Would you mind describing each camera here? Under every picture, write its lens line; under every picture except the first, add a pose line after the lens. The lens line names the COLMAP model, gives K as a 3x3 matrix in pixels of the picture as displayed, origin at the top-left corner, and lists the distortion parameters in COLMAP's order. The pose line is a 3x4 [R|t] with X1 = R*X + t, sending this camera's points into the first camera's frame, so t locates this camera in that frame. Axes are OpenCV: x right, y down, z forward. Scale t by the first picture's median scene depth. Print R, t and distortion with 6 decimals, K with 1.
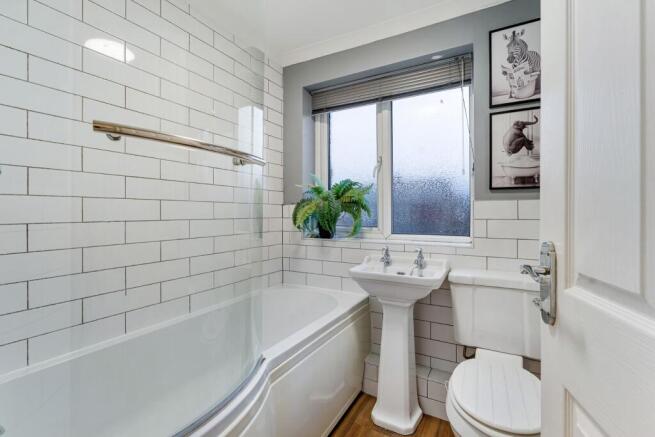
lens RADIAL K [[271.3, 0, 327.5], [0, 271.3, 217.8], [0, 0, 1]] dist [-0.001411, -0.000131]
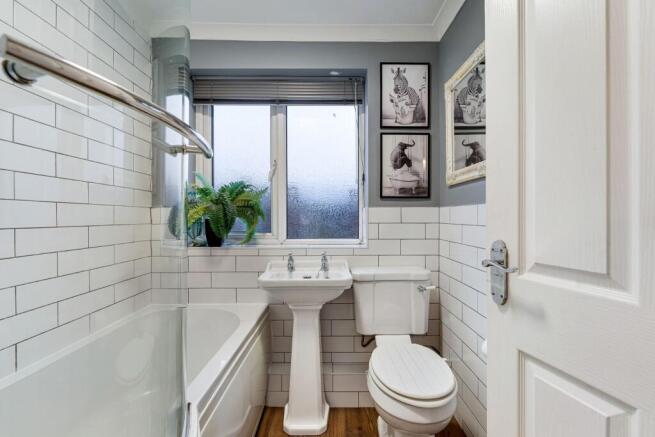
lens RADIAL K [[271.6, 0, 331.2], [0, 271.6, 222.0], [0, 0, 1]] dist [-0.001205, -0.000223]
pose [[0.882509, -0.008538, 0.470217, -0.124795], [0.009229, 0.999957, 0.000836, -0.002200], [-0.470204, 0.003602, 0.882550, 0.057689]]
